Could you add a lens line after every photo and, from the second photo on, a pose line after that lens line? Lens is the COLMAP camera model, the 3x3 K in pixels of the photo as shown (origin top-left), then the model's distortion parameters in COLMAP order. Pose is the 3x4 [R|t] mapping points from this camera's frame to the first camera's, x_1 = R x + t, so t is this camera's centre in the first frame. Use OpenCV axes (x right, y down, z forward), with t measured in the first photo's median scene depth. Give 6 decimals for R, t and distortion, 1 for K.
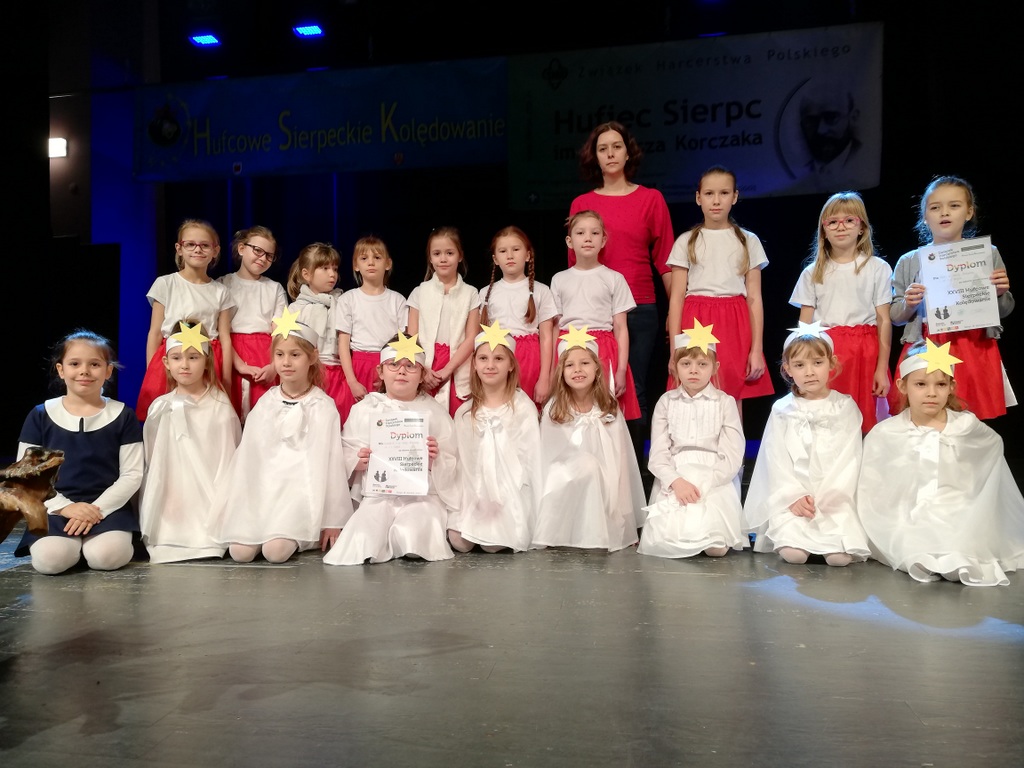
lens RADIAL K [[735.1, 0, 498.8], [0, 735.1, 387.3], [0, 0, 1]] dist [0.046501, -0.060379]
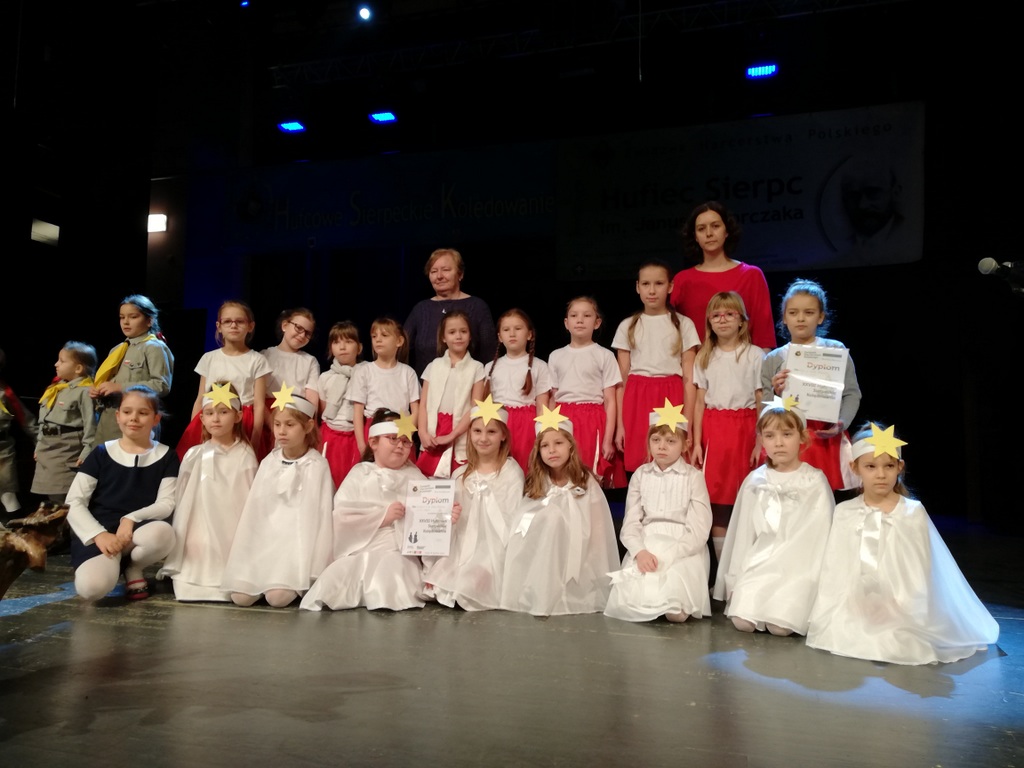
lens RADIAL K [[735.1, 0, 507.2], [0, 735.1, 386.6], [0, 0, 1]] dist [0.046501, -0.060379]
pose [[0.994581, 0.016320, -0.102677, 0.126393], [-0.024425, 0.996640, -0.078186, -0.015175], [0.101056, 0.080270, 0.991637, -0.084327]]
